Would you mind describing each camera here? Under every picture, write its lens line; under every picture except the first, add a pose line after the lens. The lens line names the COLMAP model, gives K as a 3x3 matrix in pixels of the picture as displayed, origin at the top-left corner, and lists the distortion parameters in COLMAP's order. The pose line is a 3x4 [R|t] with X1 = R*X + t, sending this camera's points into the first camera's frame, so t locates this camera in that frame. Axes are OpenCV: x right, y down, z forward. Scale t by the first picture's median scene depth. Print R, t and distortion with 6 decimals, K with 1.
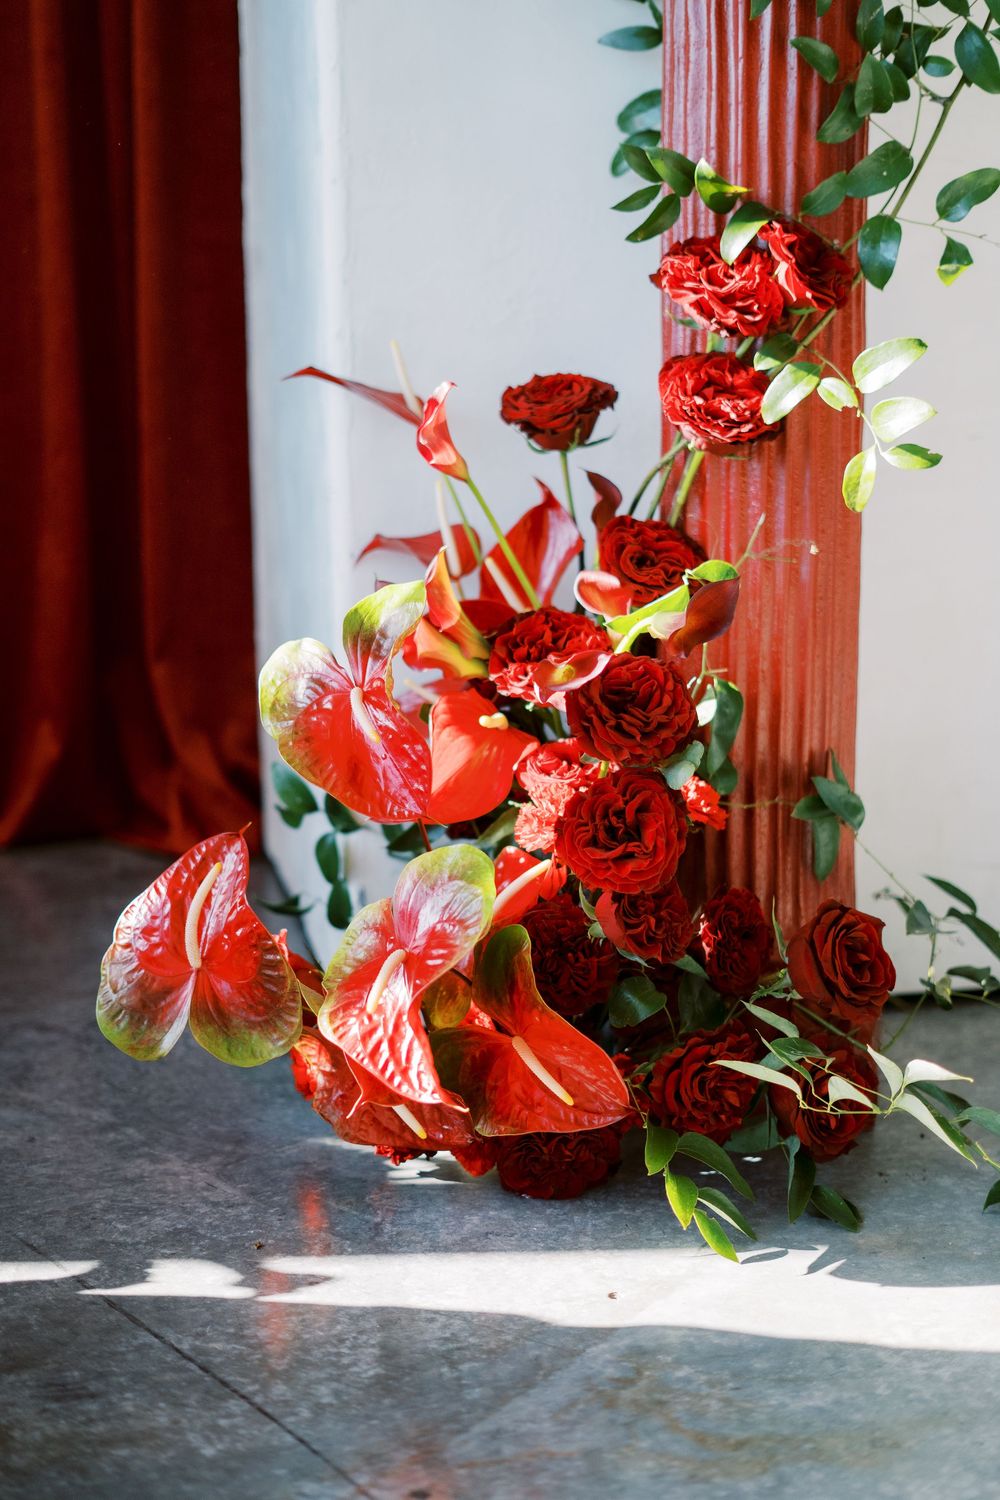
lens RADIAL K [[2345.2, 0, 489.9], [0, 2345.2, 759.6], [0, 0, 1]] dist [-0.051197, 0.000000]
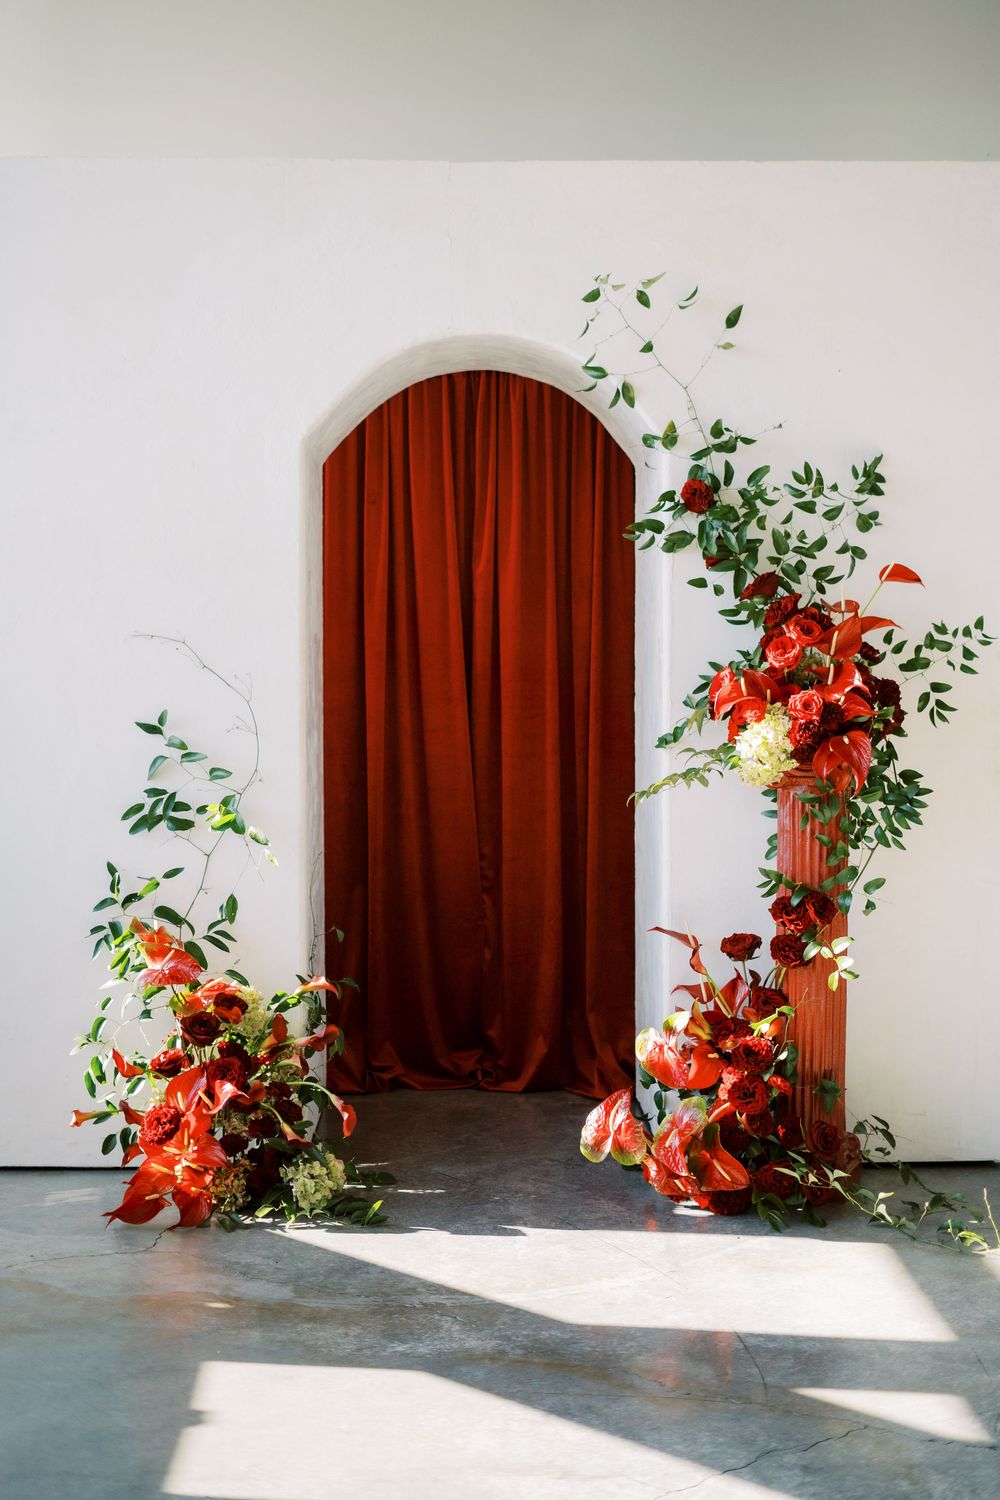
lens RADIAL K [[2345.2, 0, 501.6], [0, 2345.2, 745.6], [0, 0, 1]] dist [-0.051197, 0.000000]
pose [[0.987652, 0.017603, -0.155669, 0.195101], [-0.035611, 0.992881, -0.113664, -0.060534], [0.152560, 0.117804, 0.981248, -2.042731]]
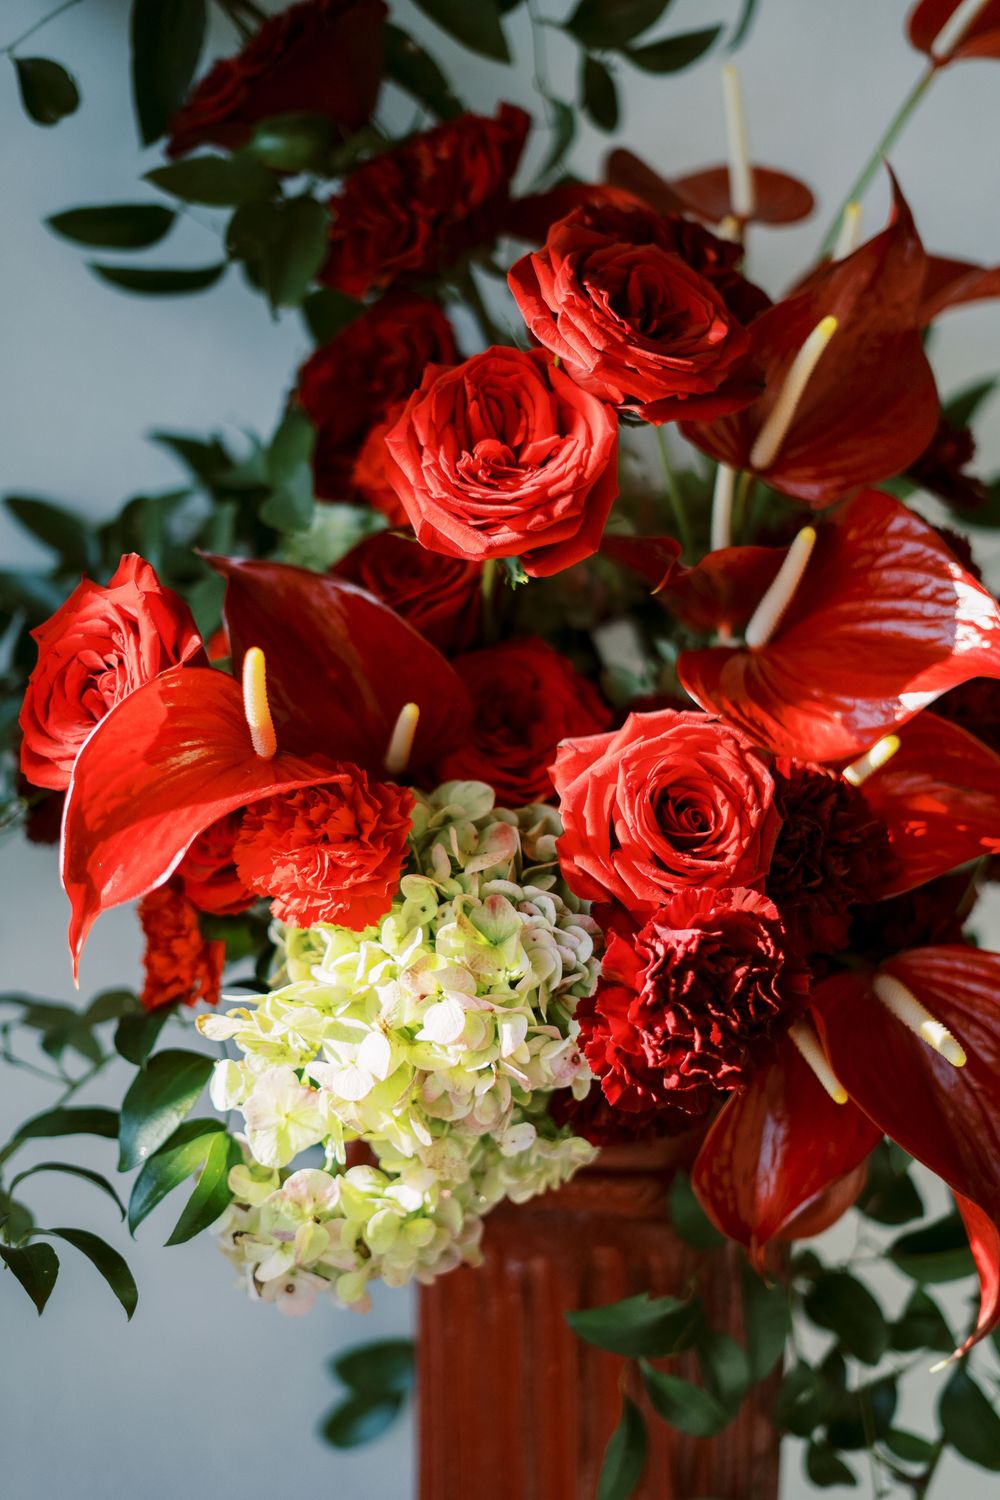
lens RADIAL K [[2345.2, 0, 490.9], [0, 2345.2, 752.0], [0, 0, 1]] dist [-0.051197, 0.000000]
pose [[0.990588, -0.013742, 0.136186, 0.018544], [0.014692, 0.999874, -0.005977, -0.469550], [-0.136087, 0.007921, 0.990665, 0.471158]]
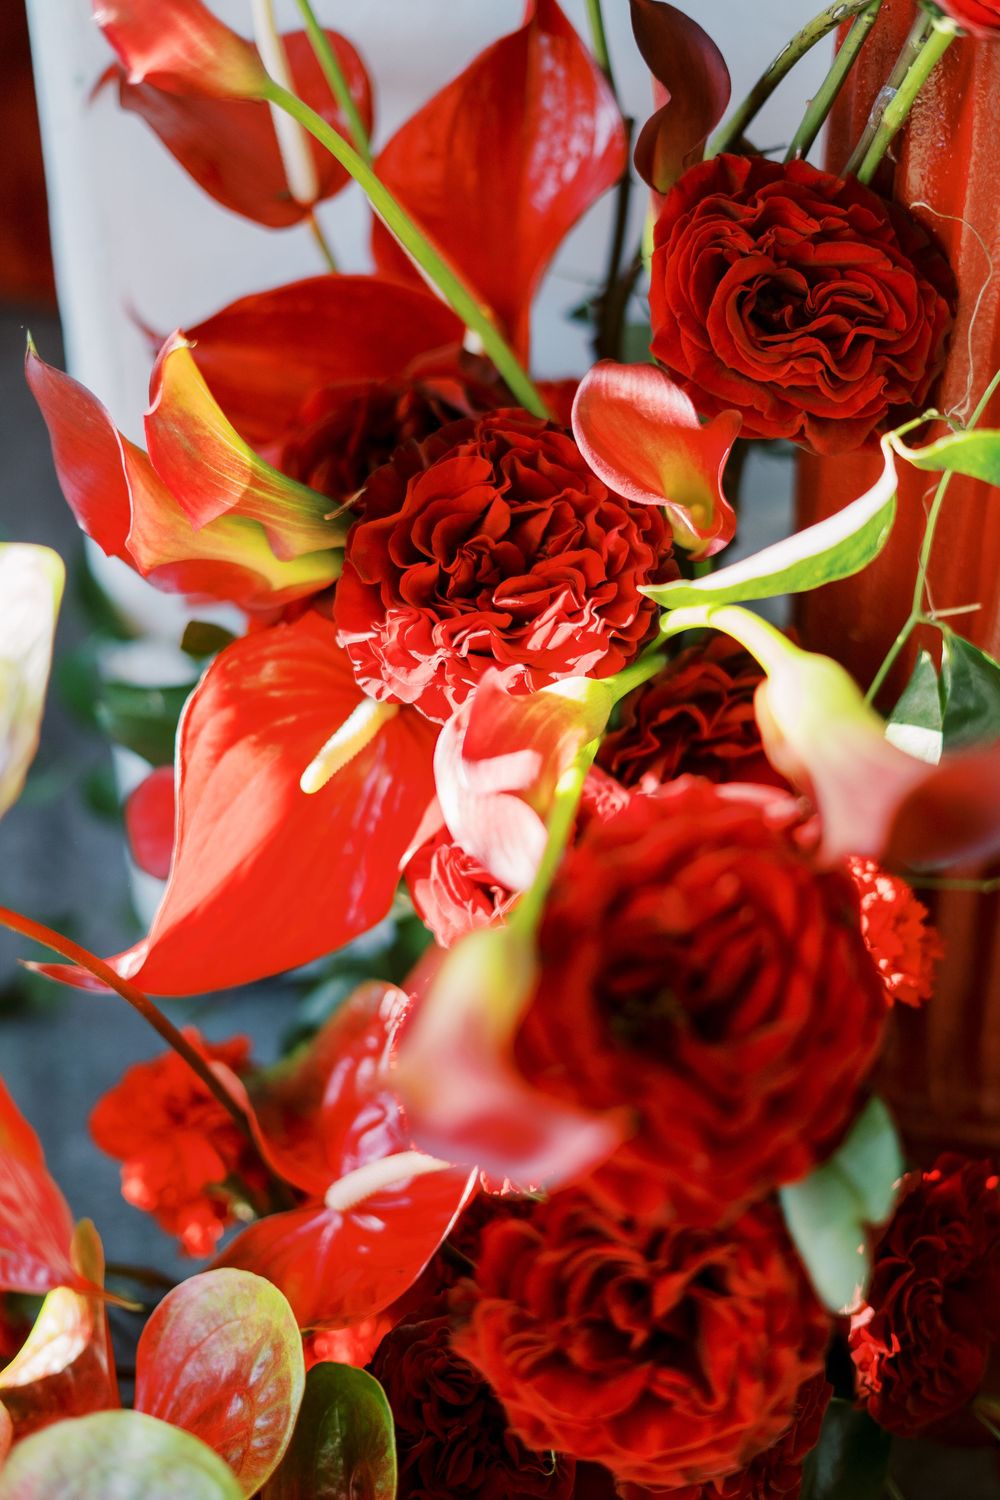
lens RADIAL K [[2345.2, 0, 496.7], [0, 2345.2, 748.7], [0, 0, 1]] dist [-0.051197, 0.000000]
pose [[0.998065, 0.038740, -0.048644, 0.044447], [-0.013811, 0.900800, 0.434014, -0.182332], [0.060632, -0.432503, 0.899592, 0.663538]]
